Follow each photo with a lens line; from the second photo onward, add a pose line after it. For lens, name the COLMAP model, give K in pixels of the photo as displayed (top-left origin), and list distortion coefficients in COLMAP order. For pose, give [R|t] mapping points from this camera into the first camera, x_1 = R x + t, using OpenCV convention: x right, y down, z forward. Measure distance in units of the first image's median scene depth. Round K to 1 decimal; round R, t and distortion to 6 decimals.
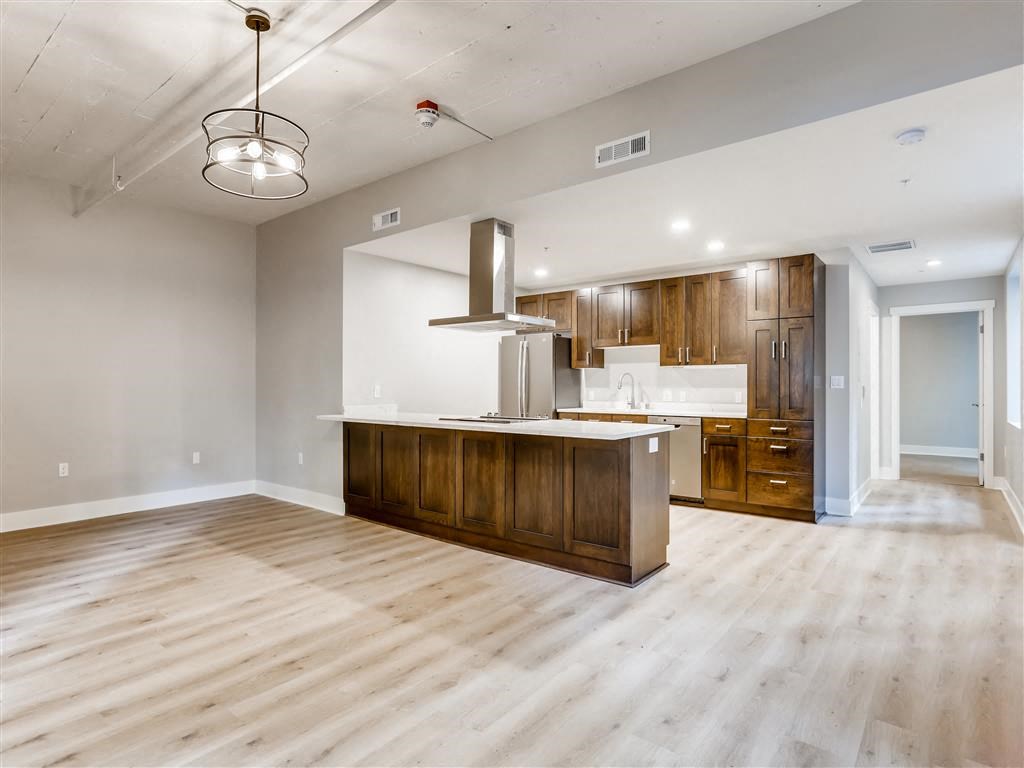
lens RADIAL K [[553.0, 0, 513.9], [0, 553.0, 385.9], [0, 0, 1]] dist [-0.003074, 0.000327]
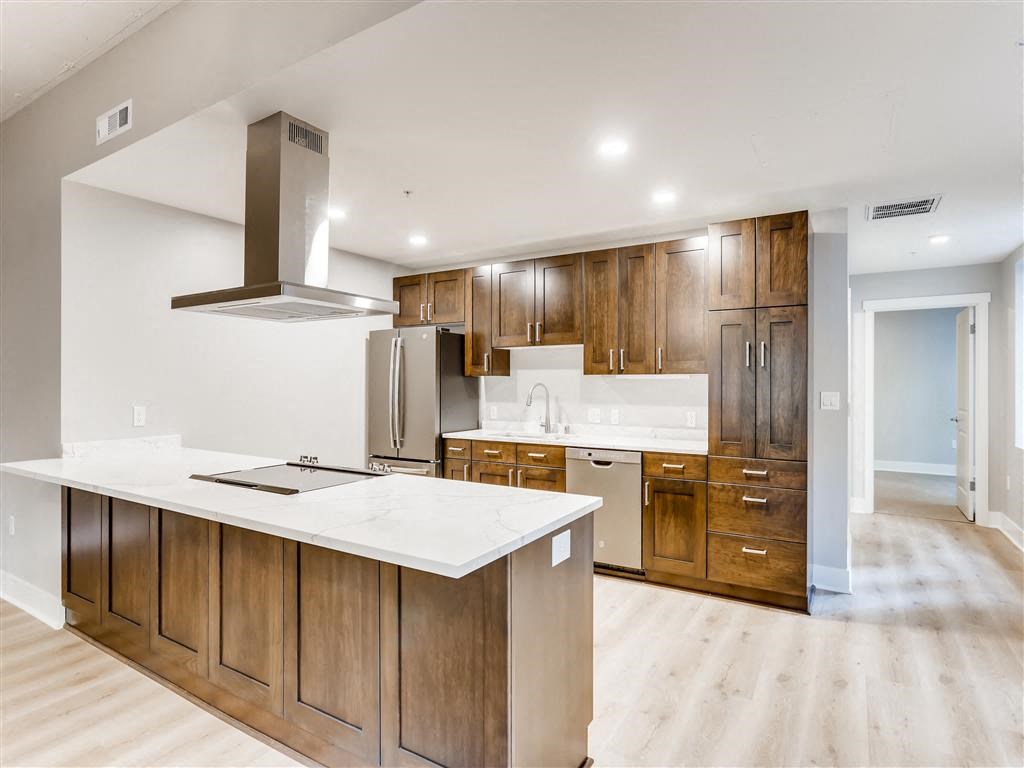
lens RADIAL K [[553.0, 0, 512.6], [0, 553.0, 382.2], [0, 0, 1]] dist [-0.003074, 0.000327]
pose [[0.993050, 0.001055, 0.117685, 0.099447], [-0.000868, 0.999998, -0.001647, -0.027590], [-0.117686, 0.001534, 0.993050, 0.338193]]
